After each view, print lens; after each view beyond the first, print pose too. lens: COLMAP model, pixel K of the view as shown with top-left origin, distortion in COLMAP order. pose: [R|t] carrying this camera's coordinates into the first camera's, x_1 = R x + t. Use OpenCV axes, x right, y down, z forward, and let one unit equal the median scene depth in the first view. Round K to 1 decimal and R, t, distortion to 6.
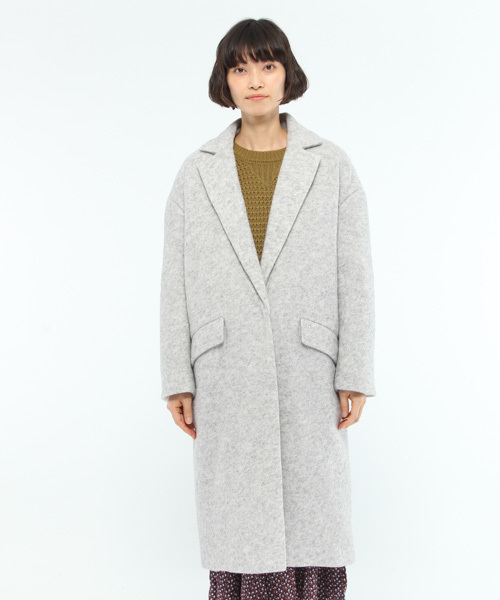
lens RADIAL K [[1412.8, 0, 250.0], [0, 1412.8, 300.0], [0, 0, 1]] dist [0.278836, 0.203411]
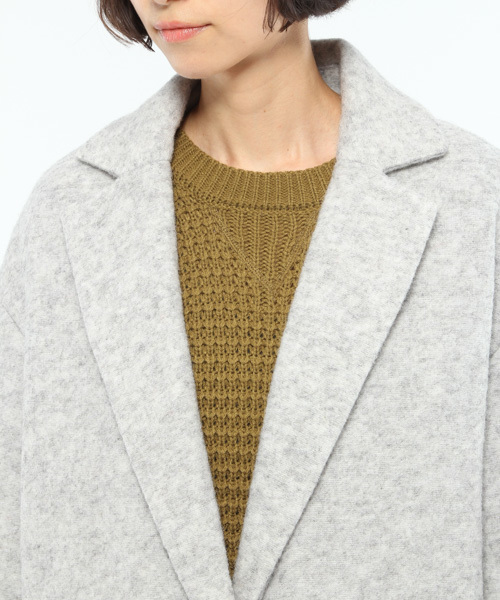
lens RADIAL K [[1919.9, 0, 250.0], [0, 1919.9, 300.0], [0, 0, 1]] dist [-0.162914, -0.639468]
pose [[0.994909, 0.020527, -0.098669, 0.051221], [-0.007216, 0.991034, 0.133417, -0.137864], [0.100523, -0.132026, 0.986136, 0.581511]]
